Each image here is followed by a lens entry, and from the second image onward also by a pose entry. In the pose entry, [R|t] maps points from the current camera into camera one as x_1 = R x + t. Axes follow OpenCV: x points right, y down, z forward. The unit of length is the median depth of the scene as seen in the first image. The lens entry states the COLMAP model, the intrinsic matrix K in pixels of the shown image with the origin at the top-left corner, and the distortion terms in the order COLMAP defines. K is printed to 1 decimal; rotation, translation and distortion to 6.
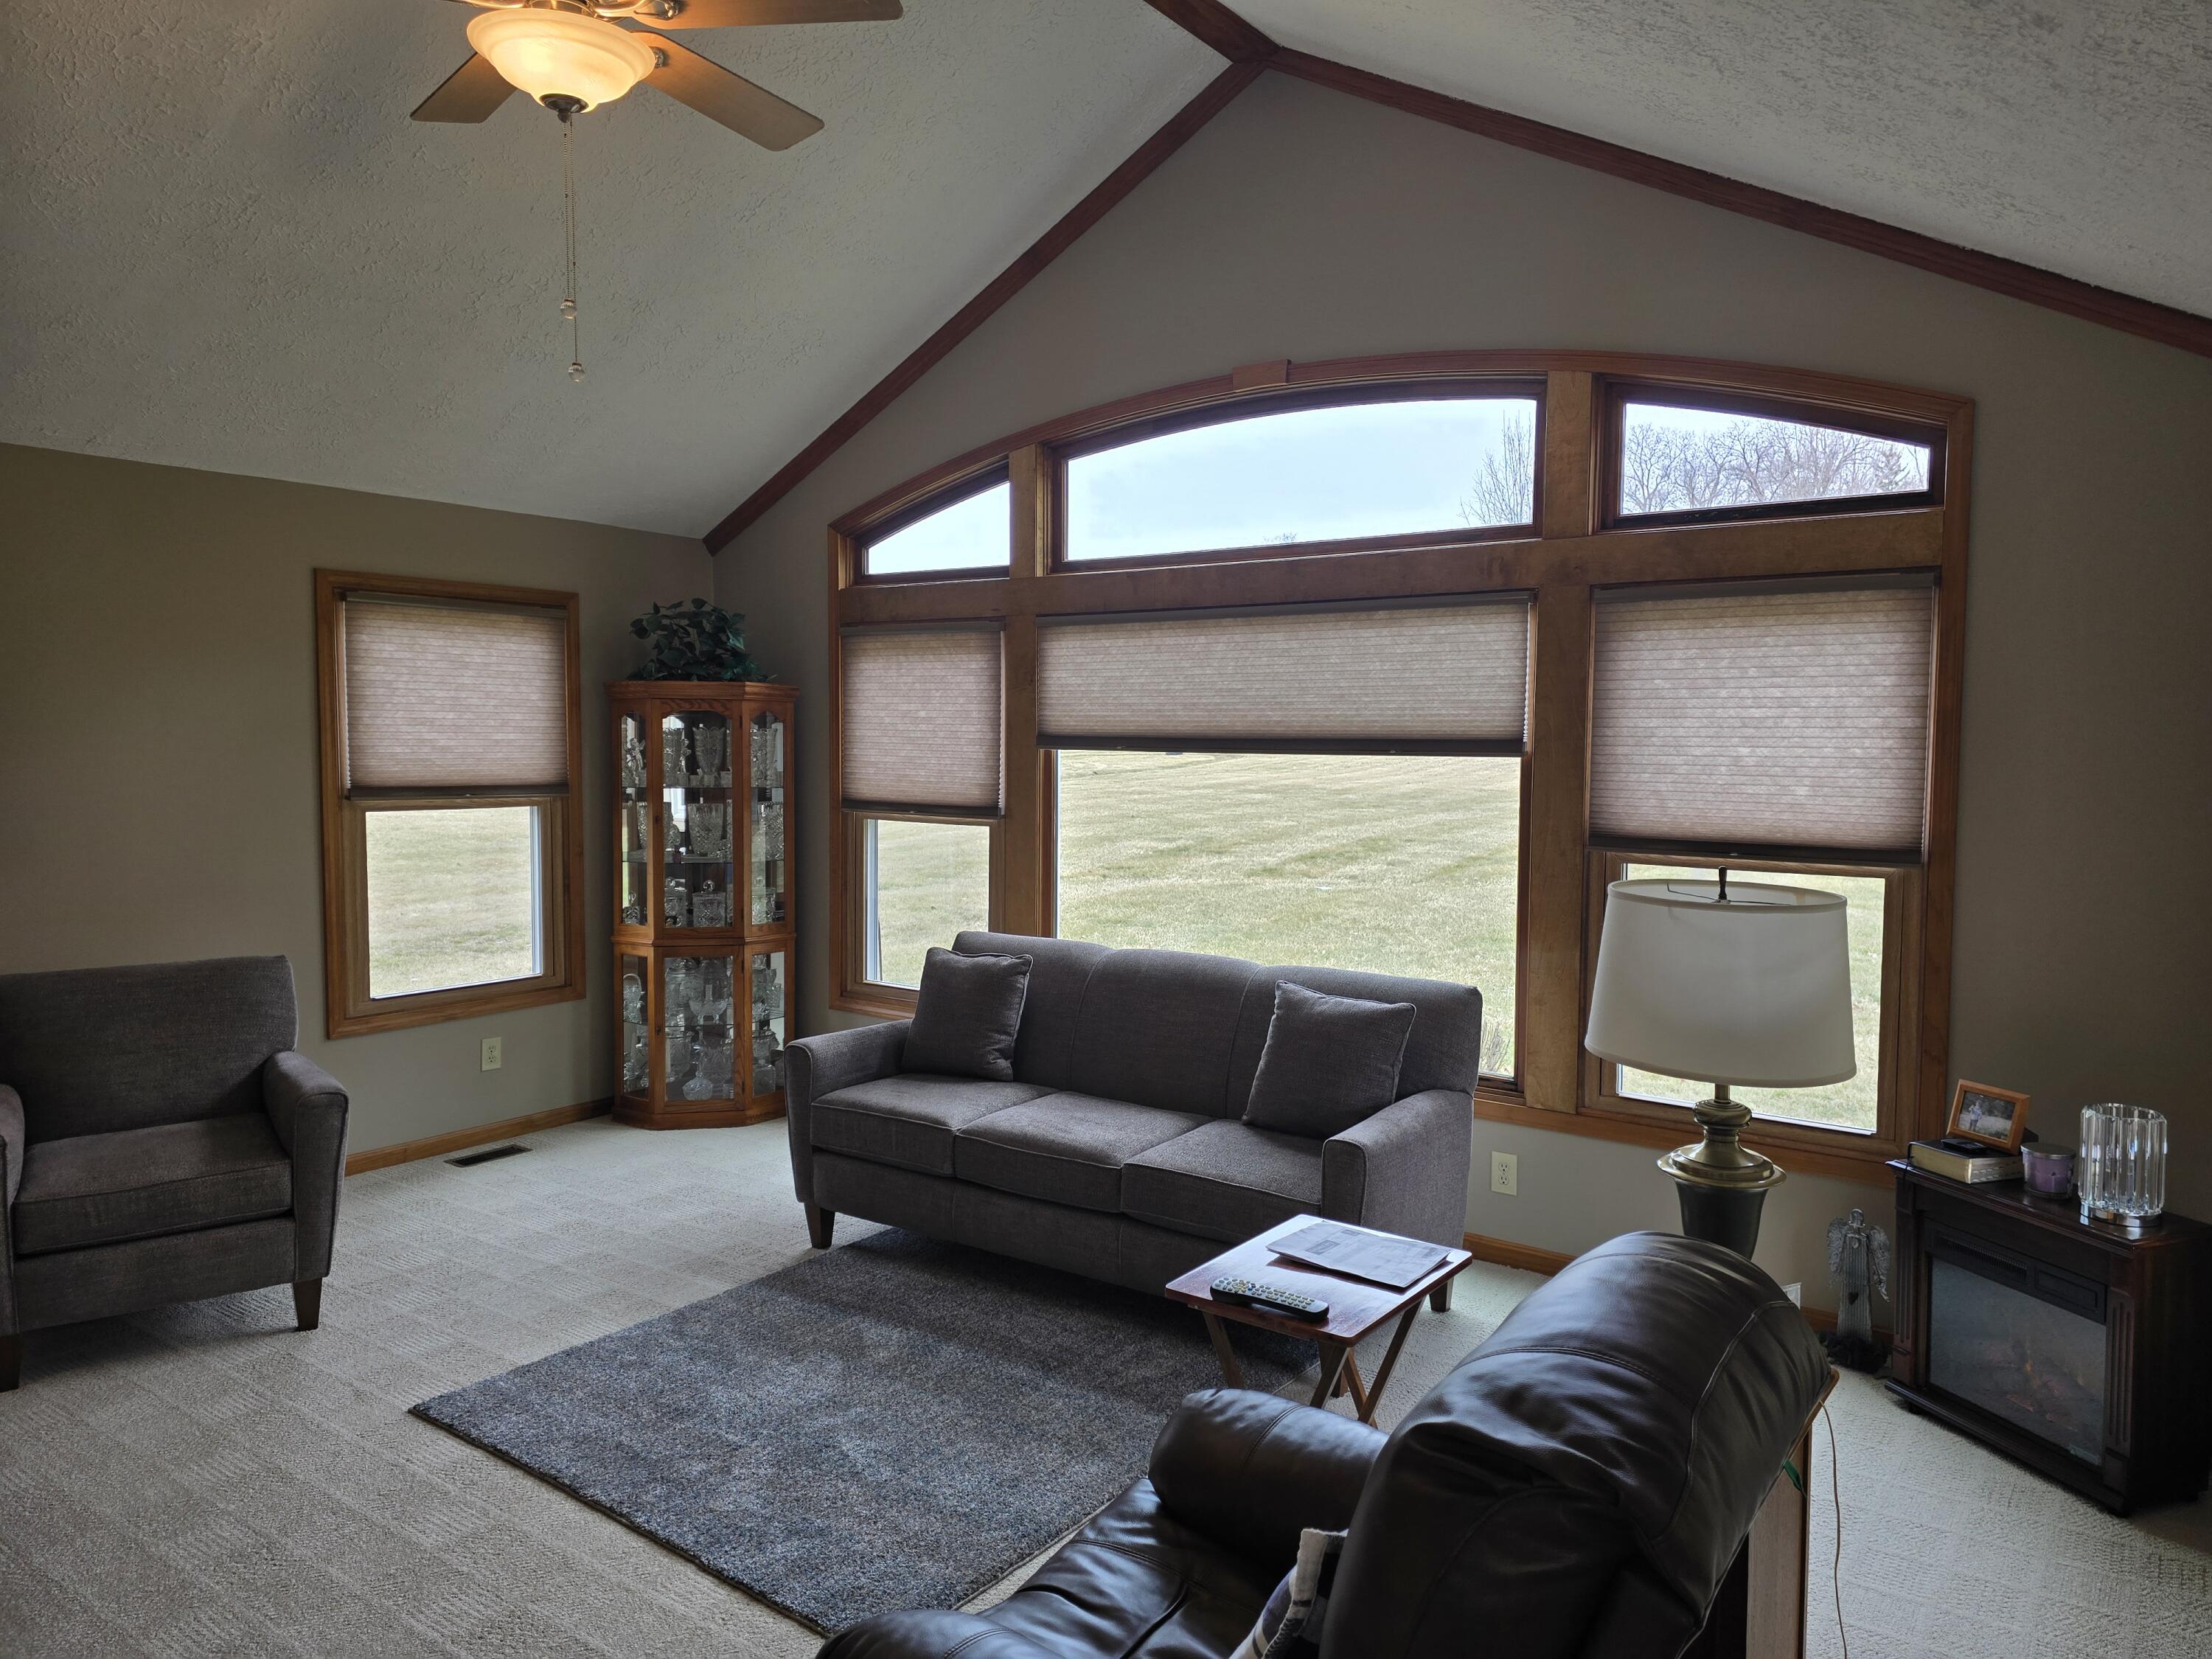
lens RADIAL K [[1482.2, 0, 1107.5], [0, 1482.2, 826.4], [0, 0, 1]] dist [0.040016, -0.001481]
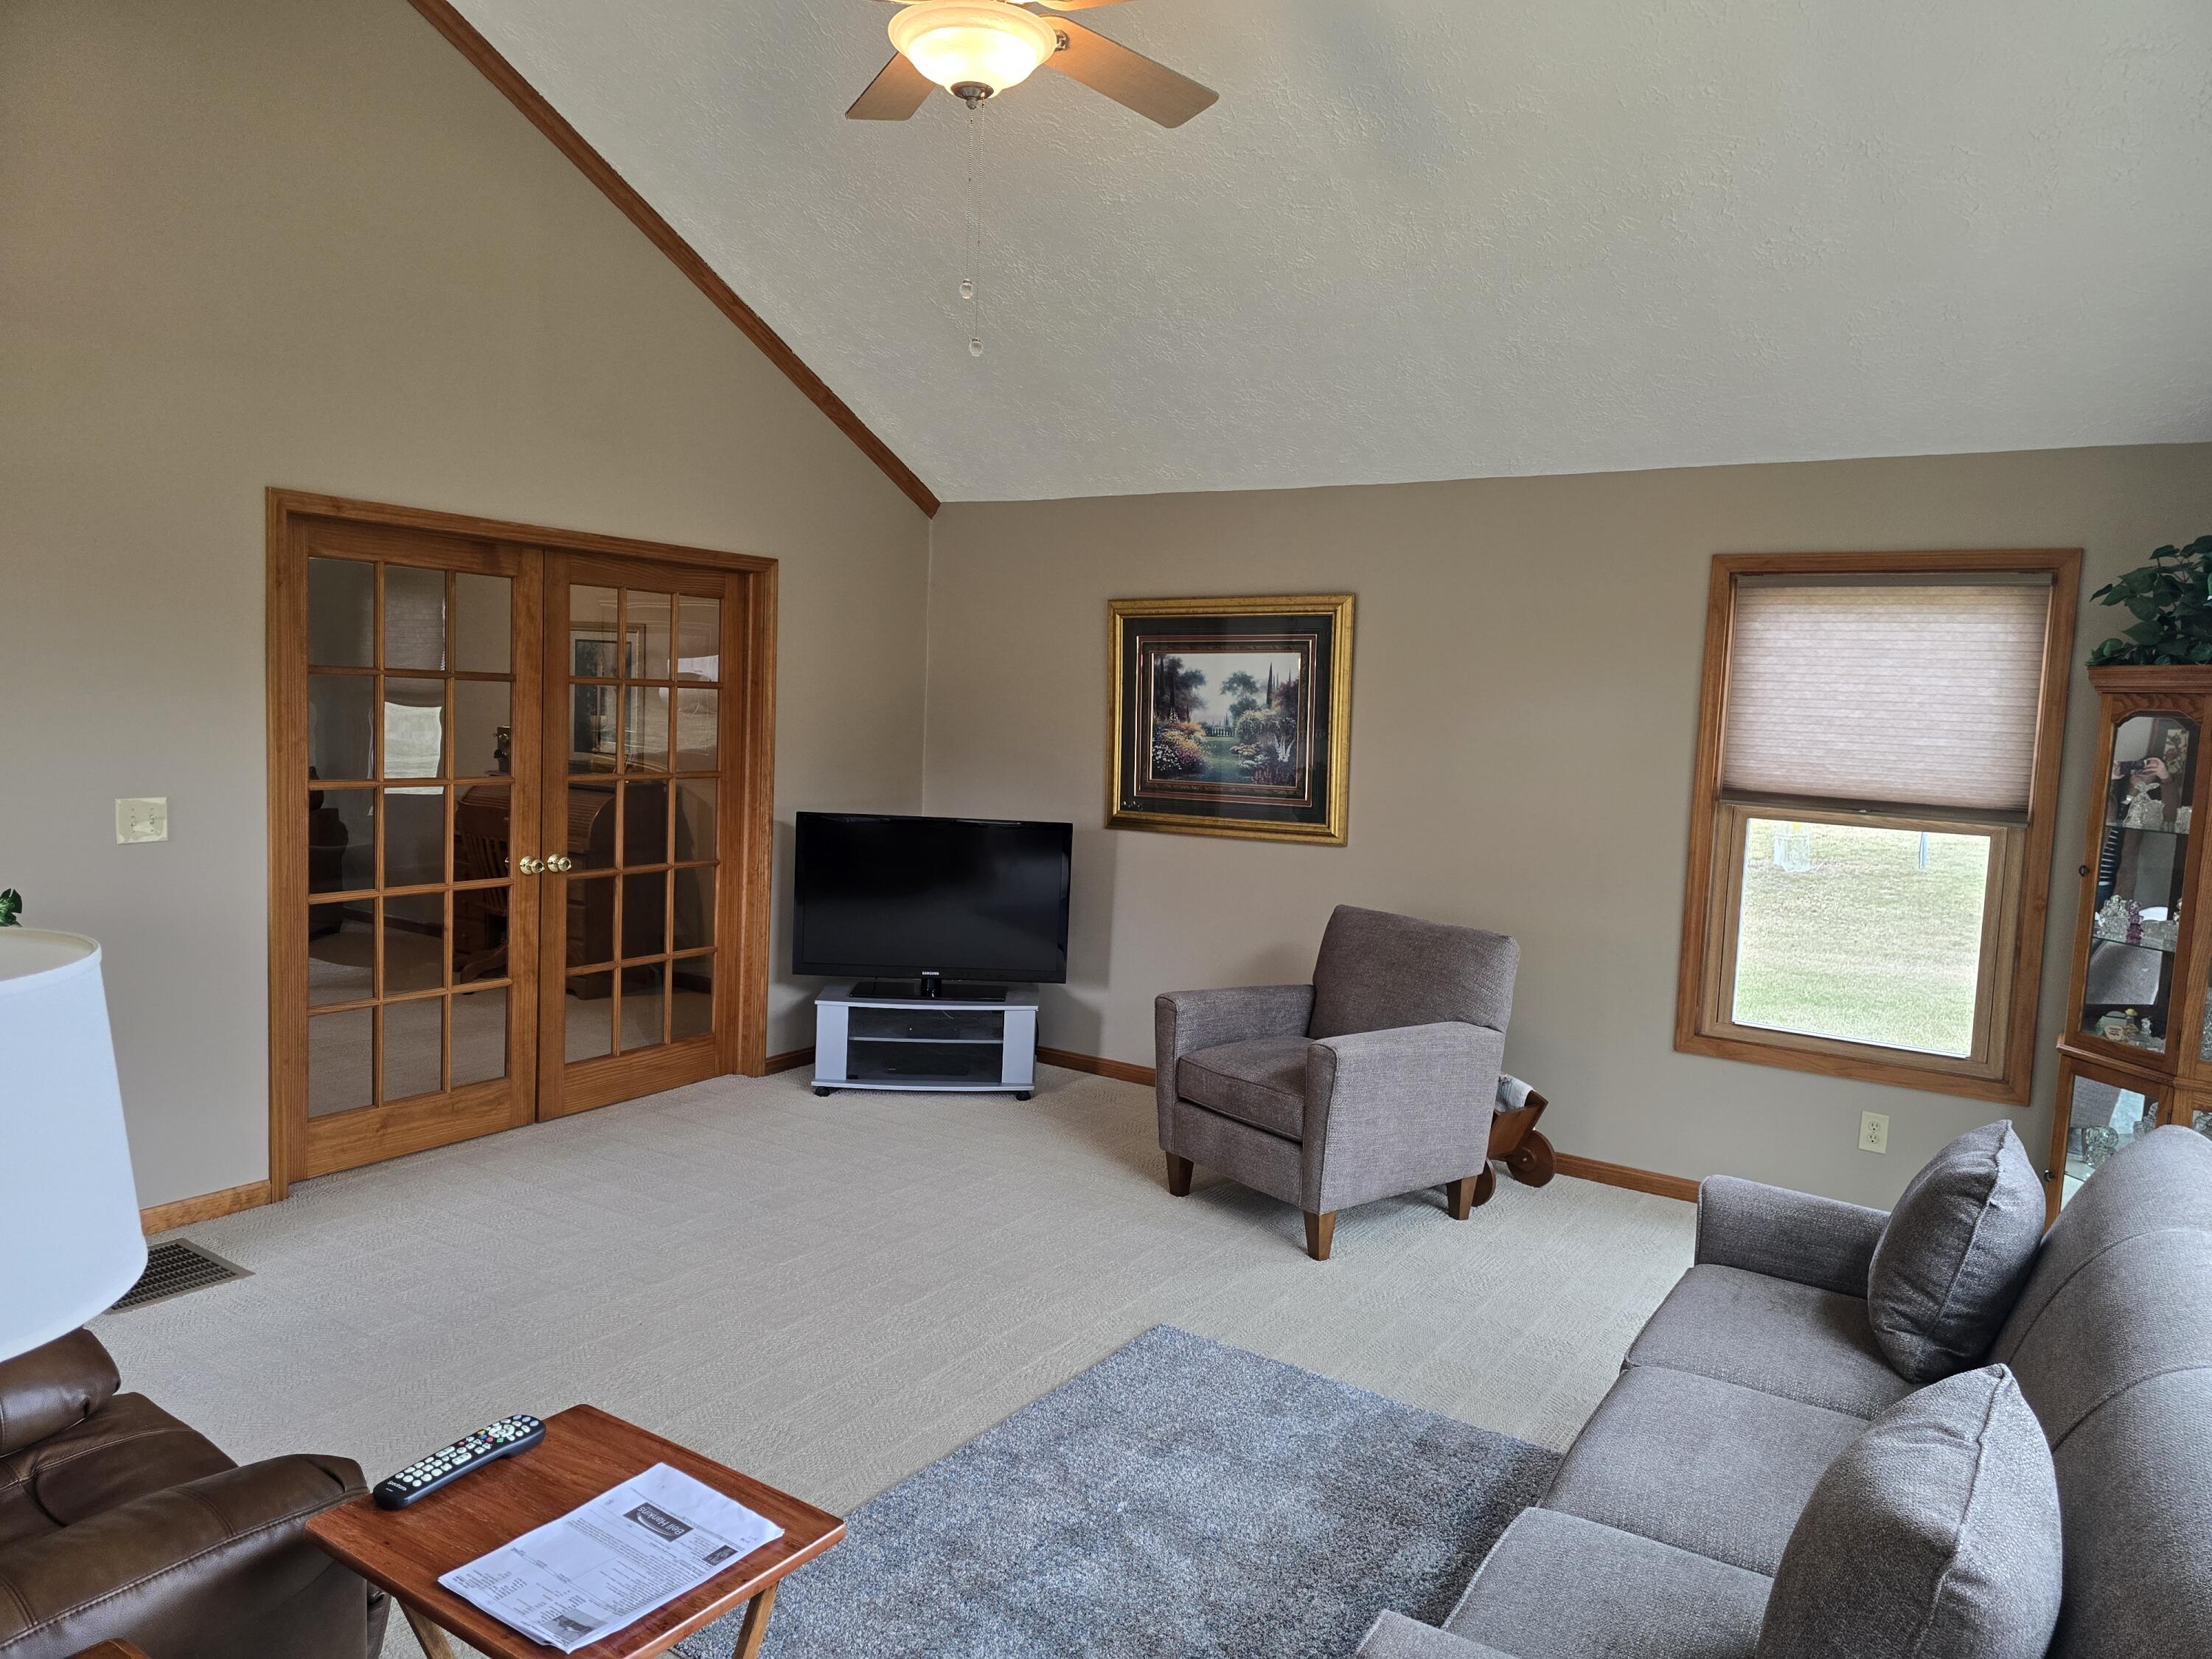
lens RADIAL K [[1482.2, 0, 1168.8], [0, 1482.2, 830.3], [0, 0, 1]] dist [0.040016, -0.001481]
pose [[0.069693, 0.083599, -0.994059, 0.375894], [-0.106458, 0.991415, 0.075912, -0.032936], [0.991872, 0.100535, 0.077995, 0.571501]]
